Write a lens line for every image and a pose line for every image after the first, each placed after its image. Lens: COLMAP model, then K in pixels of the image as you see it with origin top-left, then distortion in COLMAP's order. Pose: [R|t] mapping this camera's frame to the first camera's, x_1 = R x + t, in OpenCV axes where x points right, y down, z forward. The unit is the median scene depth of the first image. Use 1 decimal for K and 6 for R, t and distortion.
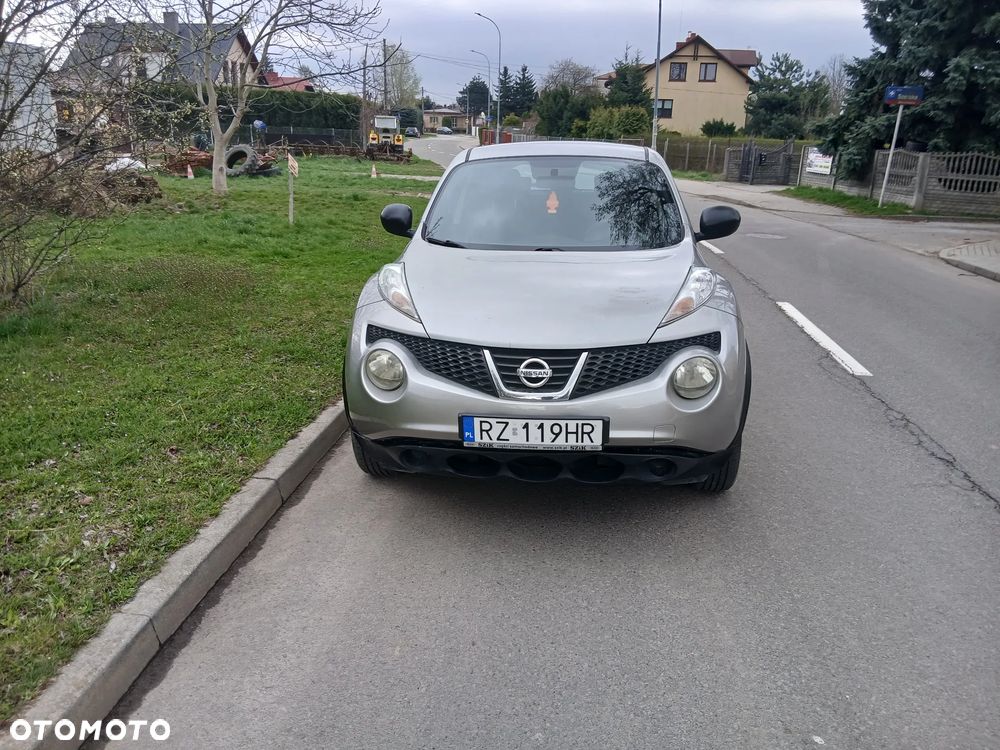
lens RADIAL K [[747.3, 0, 514.4], [0, 747.3, 374.6], [0, 0, 1]] dist [0.098863, -0.157383]
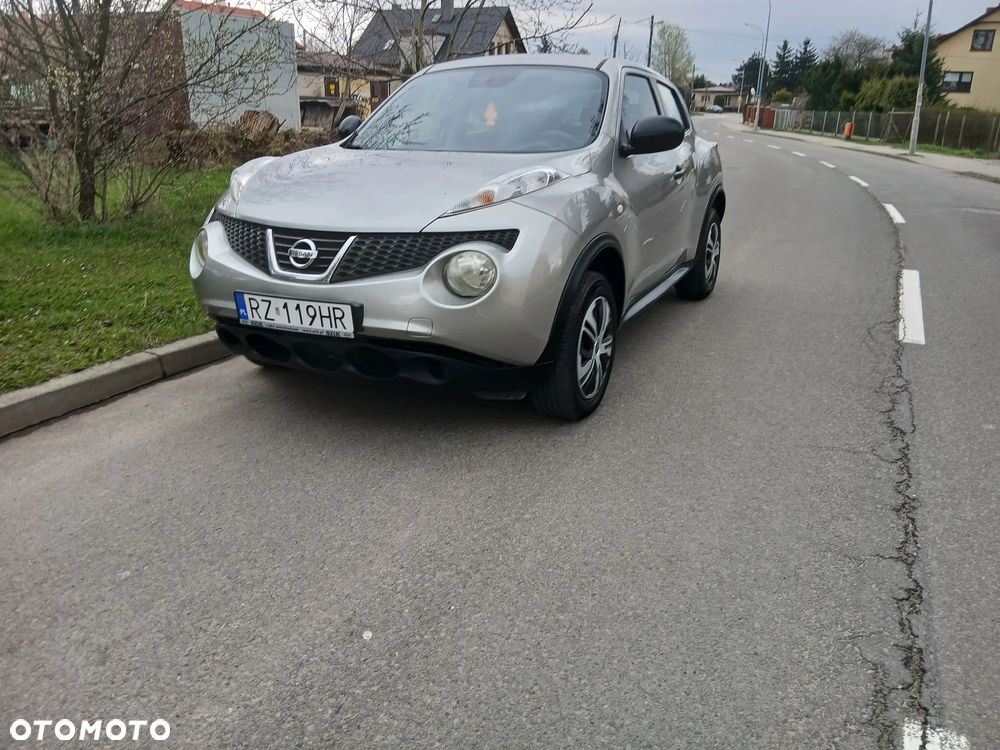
lens RADIAL K [[751.3, 0, 525.0], [0, 751.3, 360.9], [0, 0, 1]] dist [0.106241, -0.164368]
pose [[0.947682, 0.099146, -0.303429, 0.096405], [-0.097637, 0.995017, 0.020177, 0.013862], [0.303917, 0.010504, 0.952641, 0.022846]]
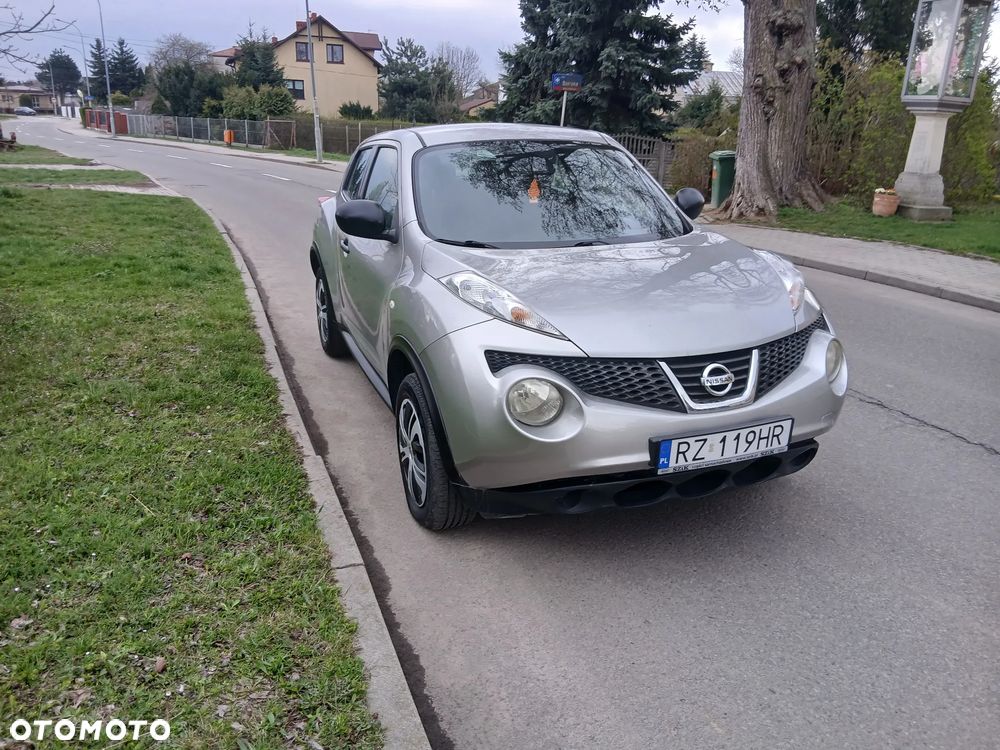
lens RADIAL K [[747.9, 0, 506.5], [0, 747.9, 375.4], [0, 0, 1]] dist [0.083513, -0.129912]
pose [[0.897015, -0.140901, 0.418941, -0.091112], [0.131601, 0.989981, 0.051181, -0.013723], [-0.421955, 0.009223, 0.906570, 0.044364]]
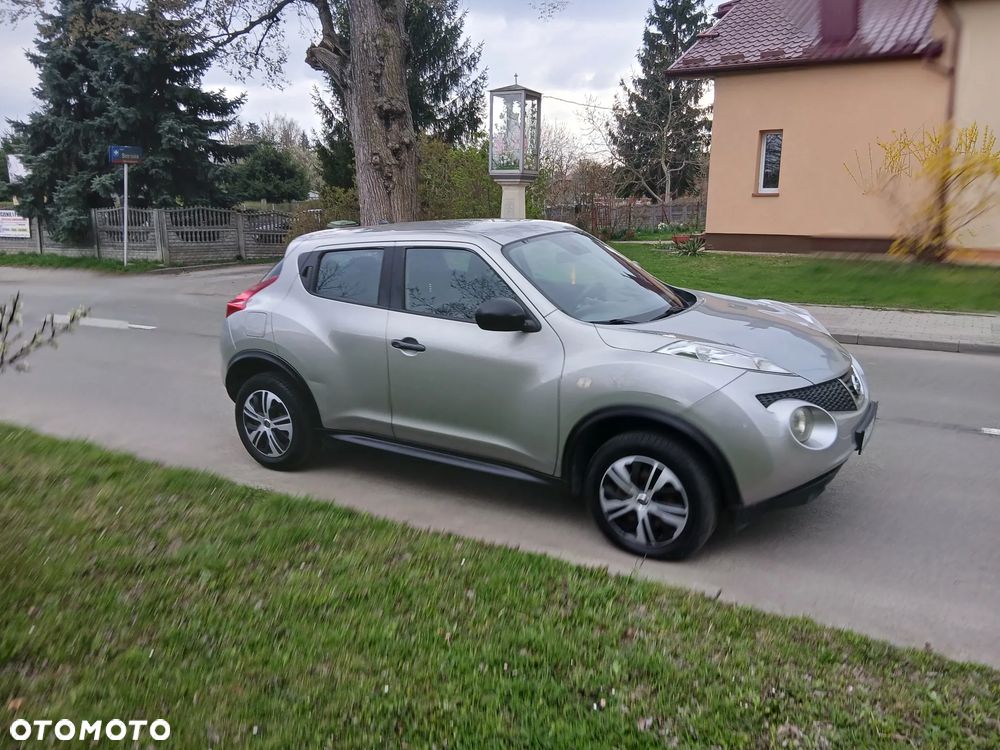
lens RADIAL K [[755.4, 0, 500.0], [0, 755.4, 375.0], [0, 0, 1]] dist [0.104235, -0.158314]
pose [[0.449319, -0.236834, 0.861407, -0.226488], [0.292789, 0.950004, 0.108471, -0.056013], [-0.844030, 0.203473, 0.496197, 0.133500]]
